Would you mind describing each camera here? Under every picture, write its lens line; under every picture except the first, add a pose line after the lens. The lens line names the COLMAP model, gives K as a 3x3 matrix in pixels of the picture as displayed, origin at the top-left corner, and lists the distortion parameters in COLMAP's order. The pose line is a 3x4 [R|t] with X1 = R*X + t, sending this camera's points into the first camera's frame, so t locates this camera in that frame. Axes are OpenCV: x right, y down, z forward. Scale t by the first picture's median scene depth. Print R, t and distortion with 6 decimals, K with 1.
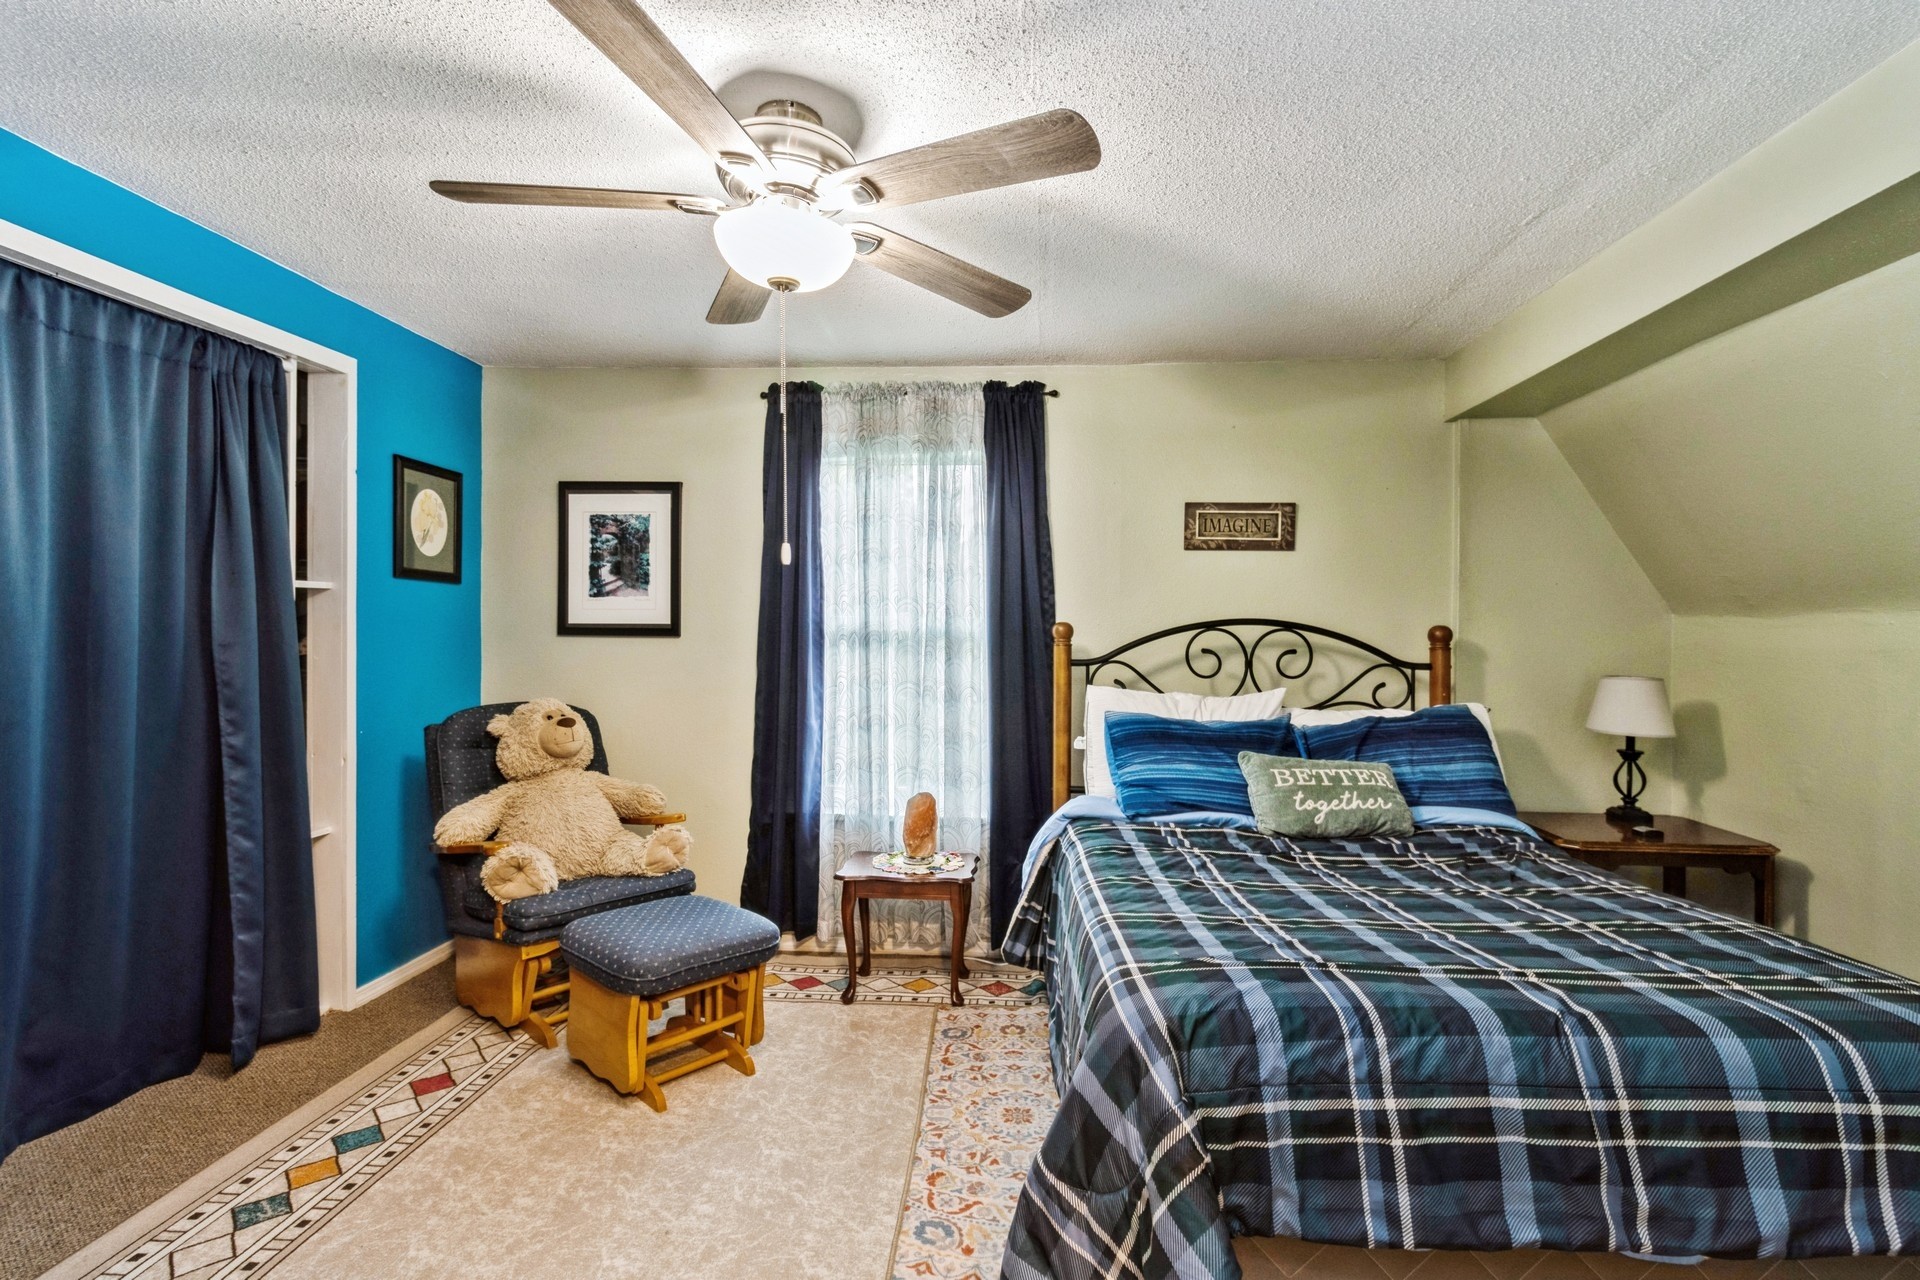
lens RADIAL K [[897.1, 0, 959.2], [0, 897.1, 645.5], [0, 0, 1]] dist [0.000342, 0.001256]
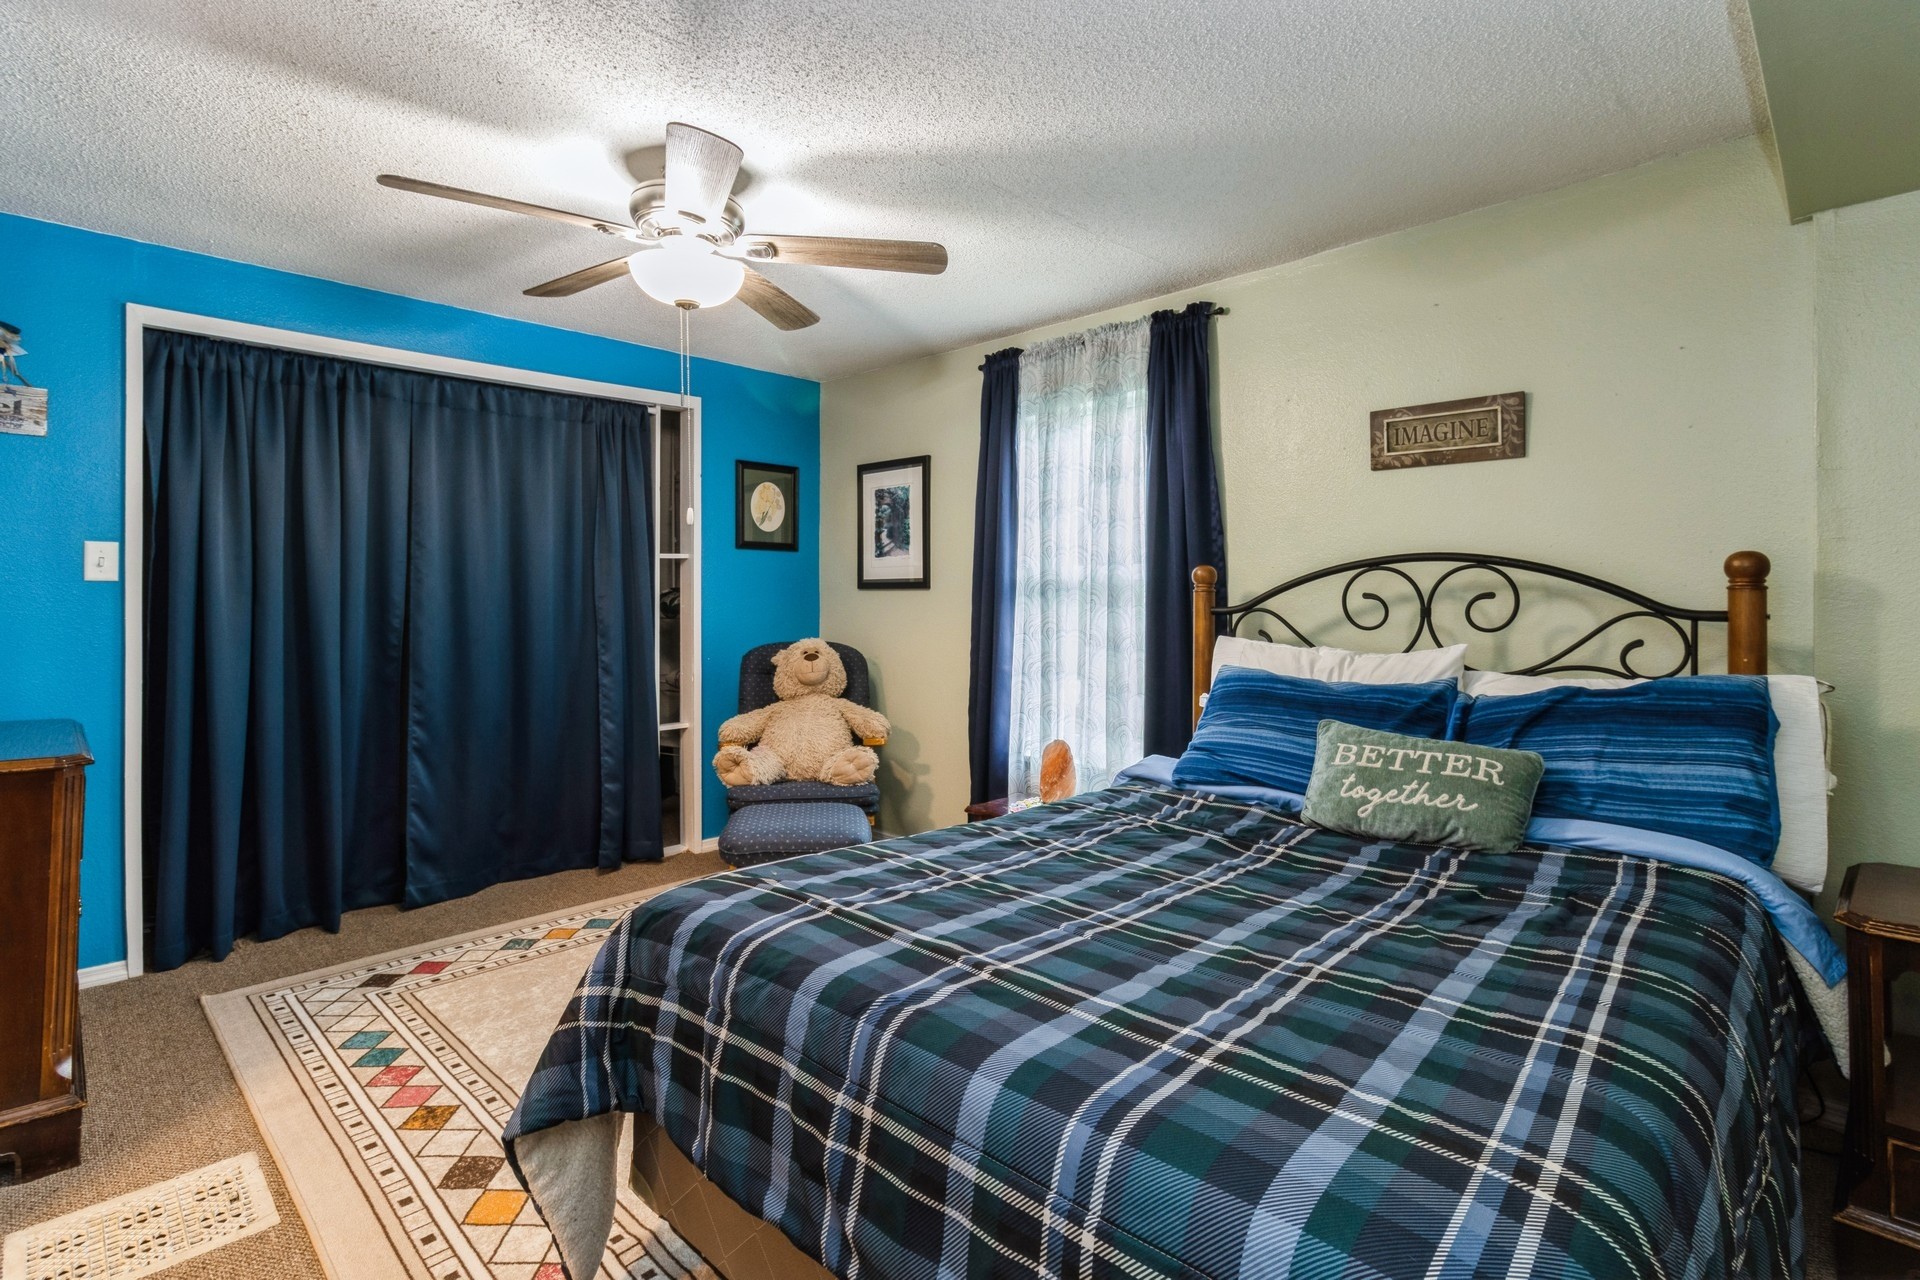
lens RADIAL K [[897.1, 0, 953.1], [0, 897.1, 598.3], [0, 0, 1]] dist [0.000342, 0.001256]
pose [[0.766555, -0.008745, -0.642119, 0.510095], [0.004033, 0.999953, -0.008805, 0.013966], [0.642166, 0.004160, 0.766554, 0.153445]]
